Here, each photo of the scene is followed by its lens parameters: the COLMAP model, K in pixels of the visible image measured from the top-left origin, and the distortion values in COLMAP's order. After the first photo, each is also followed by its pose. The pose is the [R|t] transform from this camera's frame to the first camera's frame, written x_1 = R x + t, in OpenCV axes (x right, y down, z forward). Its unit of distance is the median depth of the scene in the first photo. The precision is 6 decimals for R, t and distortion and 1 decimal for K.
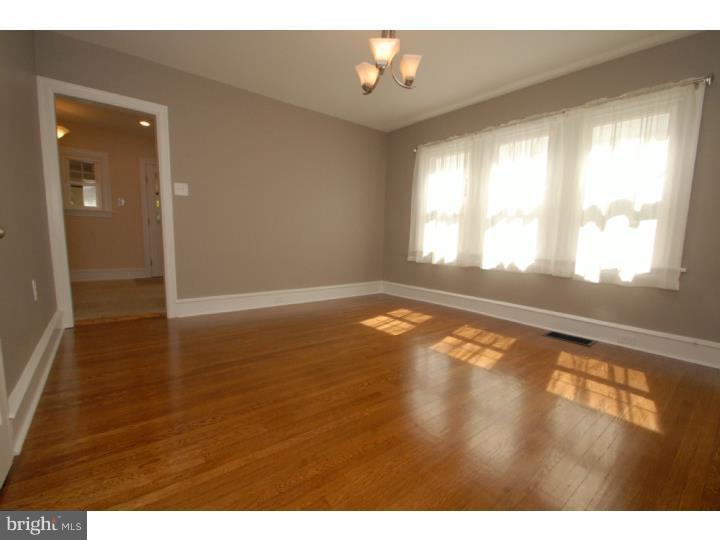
lens RADIAL K [[315.6, 0, 358.2], [0, 315.6, 276.3], [0, 0, 1]] dist [0.000831, 0.000066]
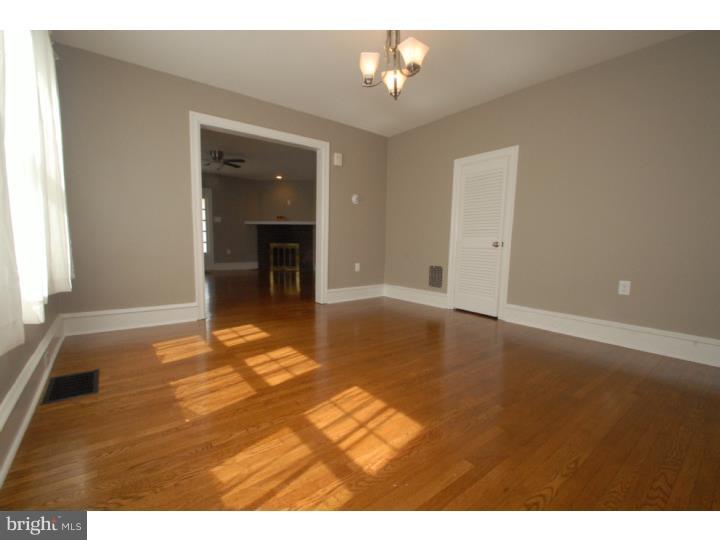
lens RADIAL K [[315.6, 0, 358.2], [0, 315.6, 276.3], [0, 0, 1]] dist [0.000831, 0.000066]
pose [[-0.998080, -0.061728, 0.005058, 0.136144], [-0.059012, 0.972593, 0.224903, -0.211592], [-0.018802, 0.224172, -0.974368, 1.792172]]
